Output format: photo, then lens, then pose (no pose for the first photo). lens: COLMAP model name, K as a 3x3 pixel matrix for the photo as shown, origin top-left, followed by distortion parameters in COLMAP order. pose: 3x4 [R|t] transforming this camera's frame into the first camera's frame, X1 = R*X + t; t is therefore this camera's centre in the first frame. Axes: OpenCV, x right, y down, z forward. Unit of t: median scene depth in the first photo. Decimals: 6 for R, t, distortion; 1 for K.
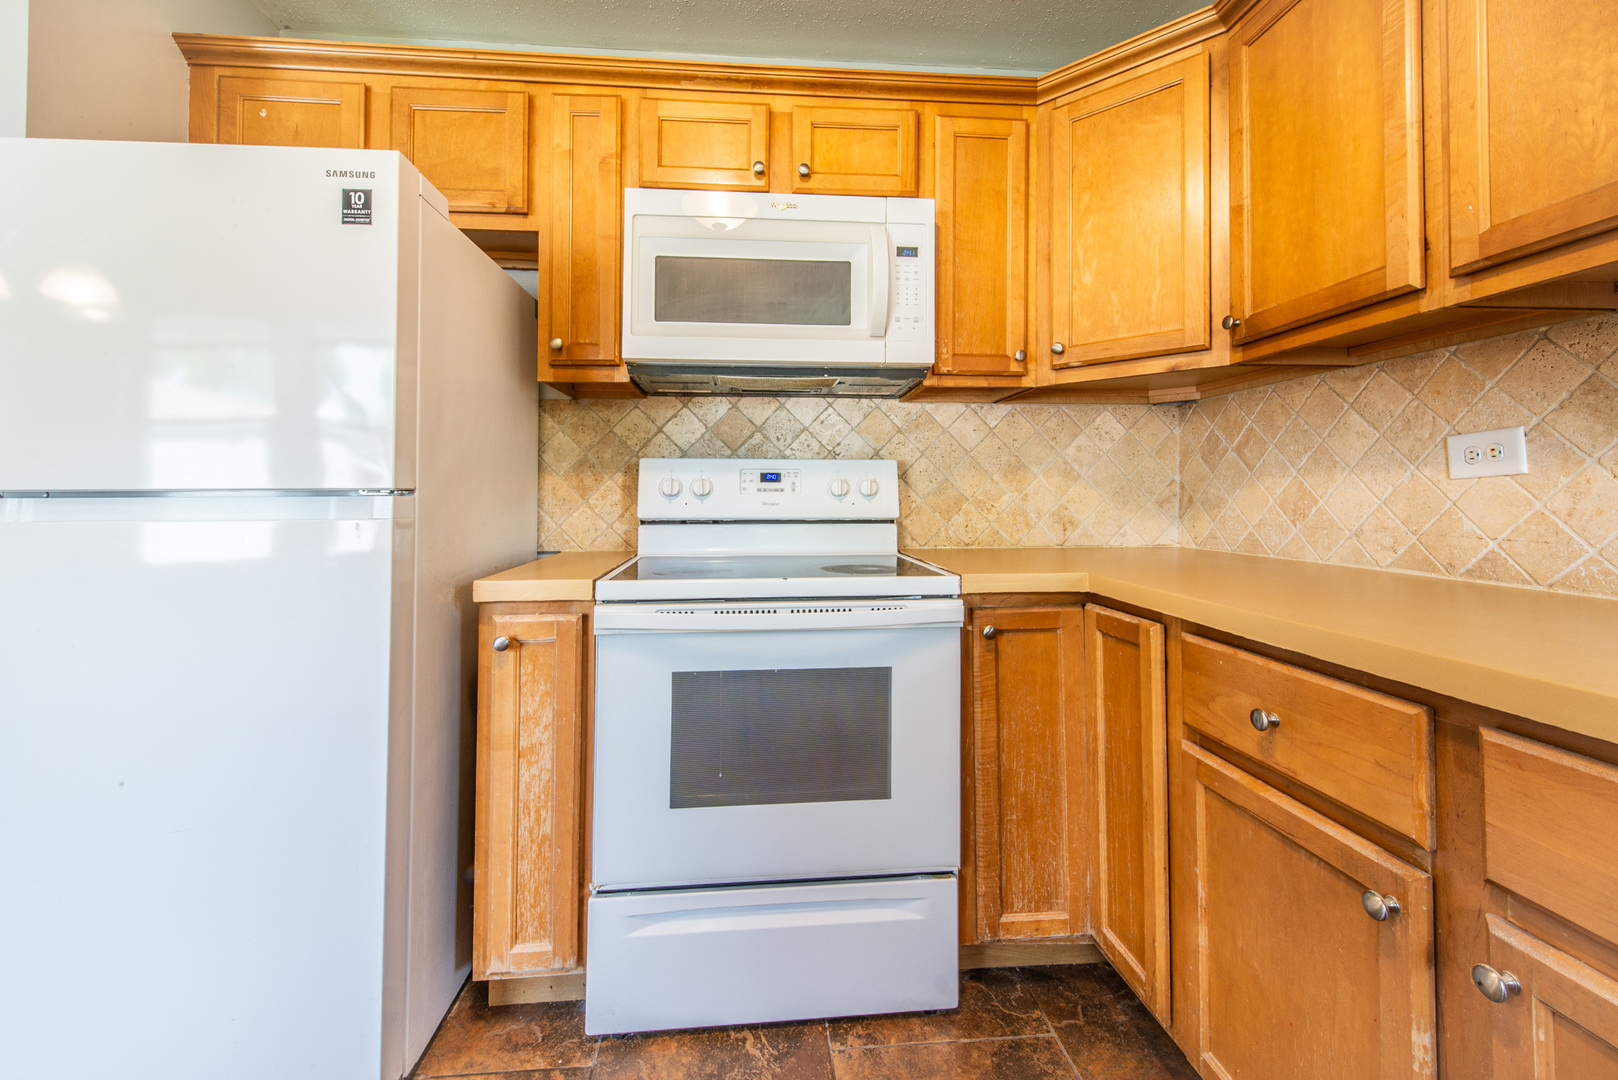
lens RADIAL K [[660.0, 0, 804.7], [0, 660.0, 480.5], [0, 0, 1]] dist [0.011128, -0.003128]
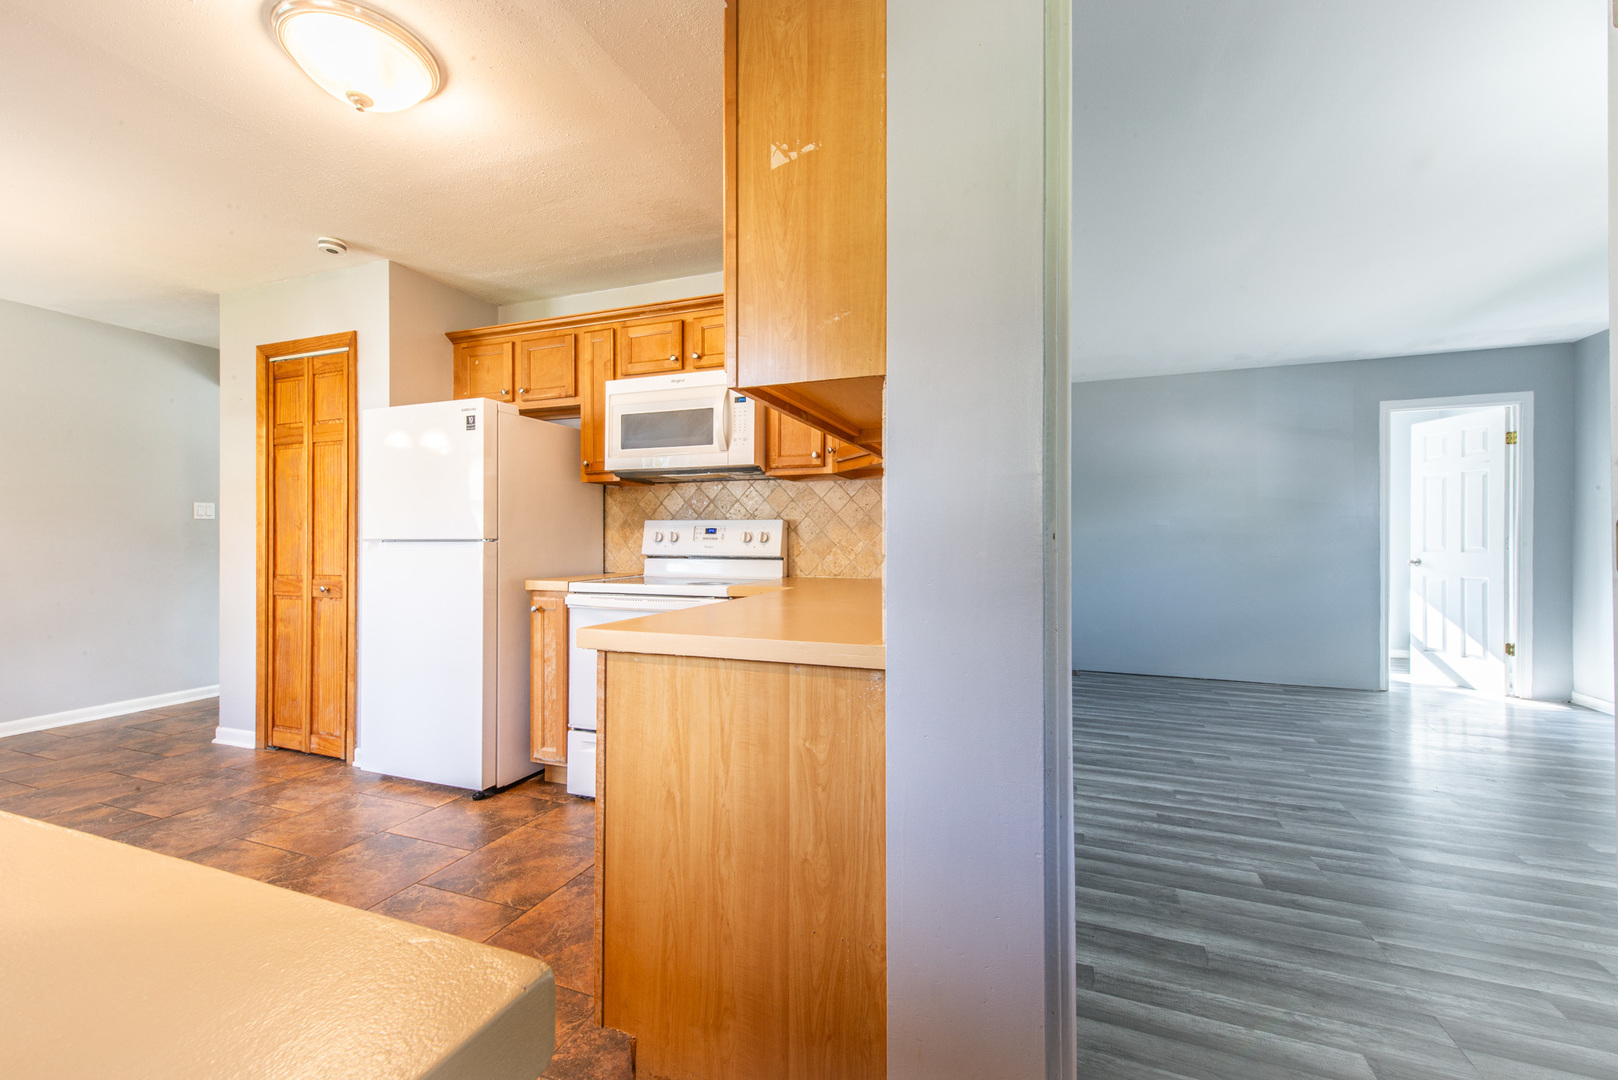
lens RADIAL K [[659.9, 0, 809.0], [0, 659.9, 540.0], [0, 0, 1]] dist [0.008863, -0.000174]
pose [[0.902447, 0.003143, -0.430790, 0.981389], [0.006617, 0.999754, 0.021156, -0.017168], [0.430751, -0.021942, 0.902204, -0.435395]]
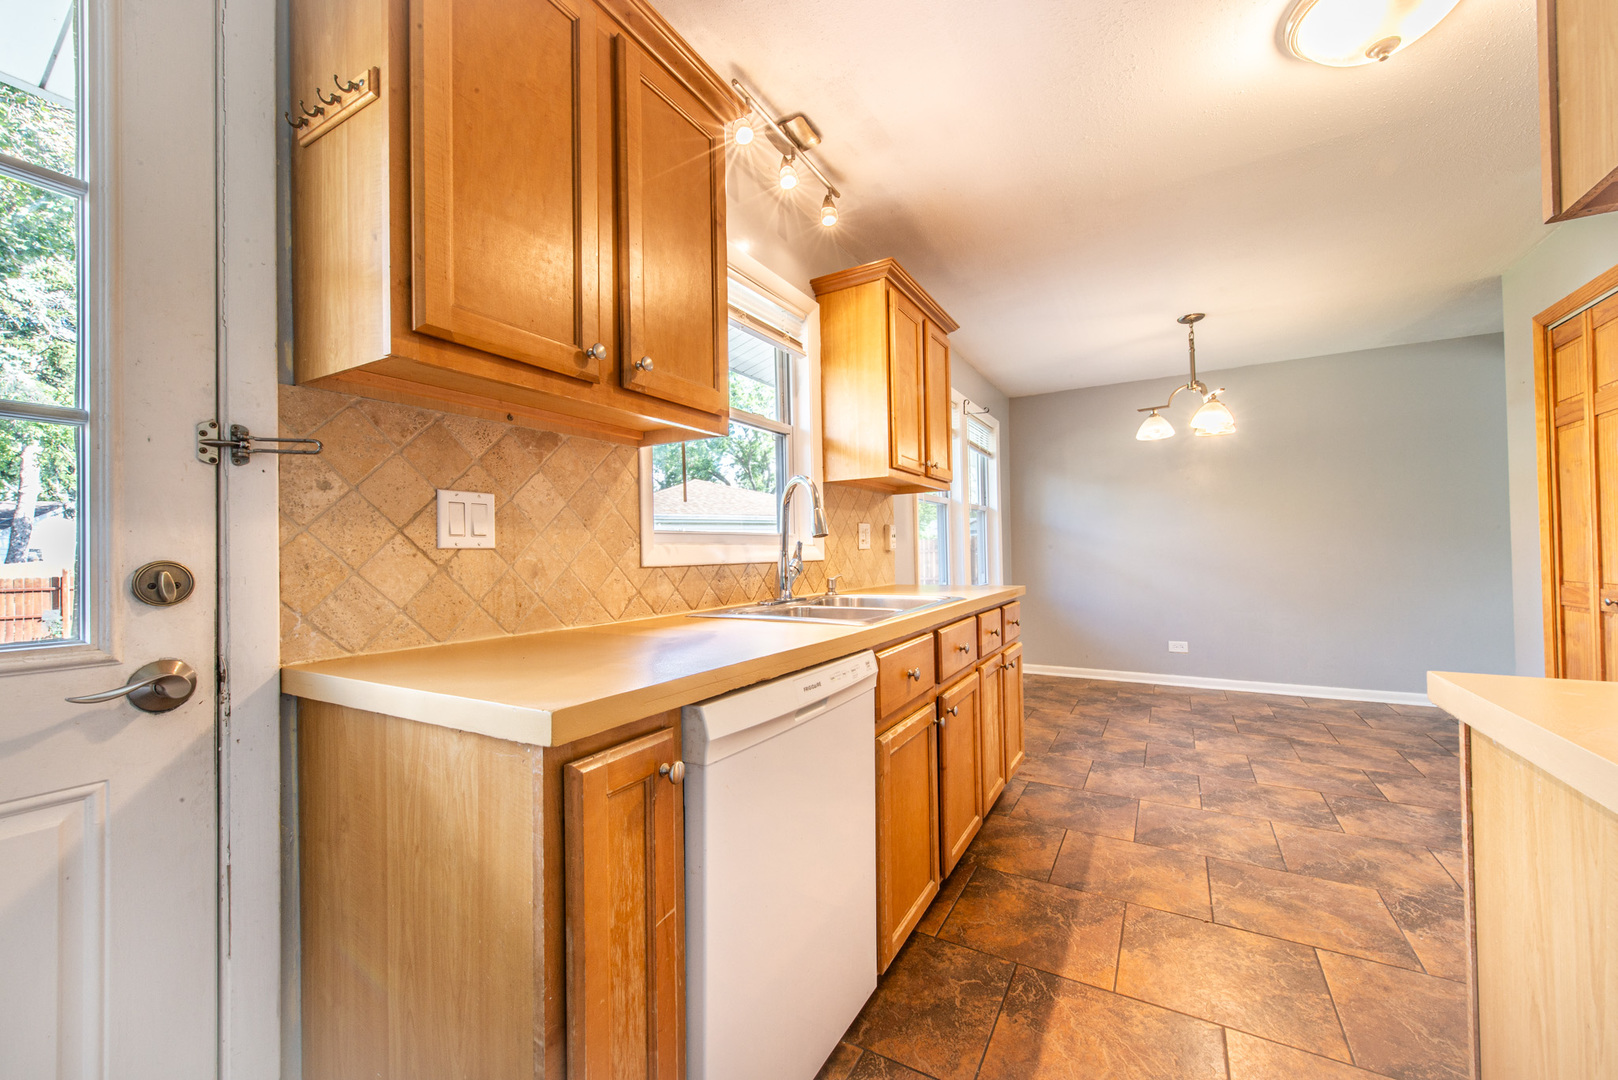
lens RADIAL K [[632.6, 0, 807.3], [0, 632.6, 545.6], [0, 0, 1]] dist [0.010925, -0.002768]
pose [[-0.566131, 0.002638, -0.824311, 1.085940], [0.035501, 0.999145, -0.021185, -0.003212], [0.823551, -0.041257, -0.565740, 0.016521]]
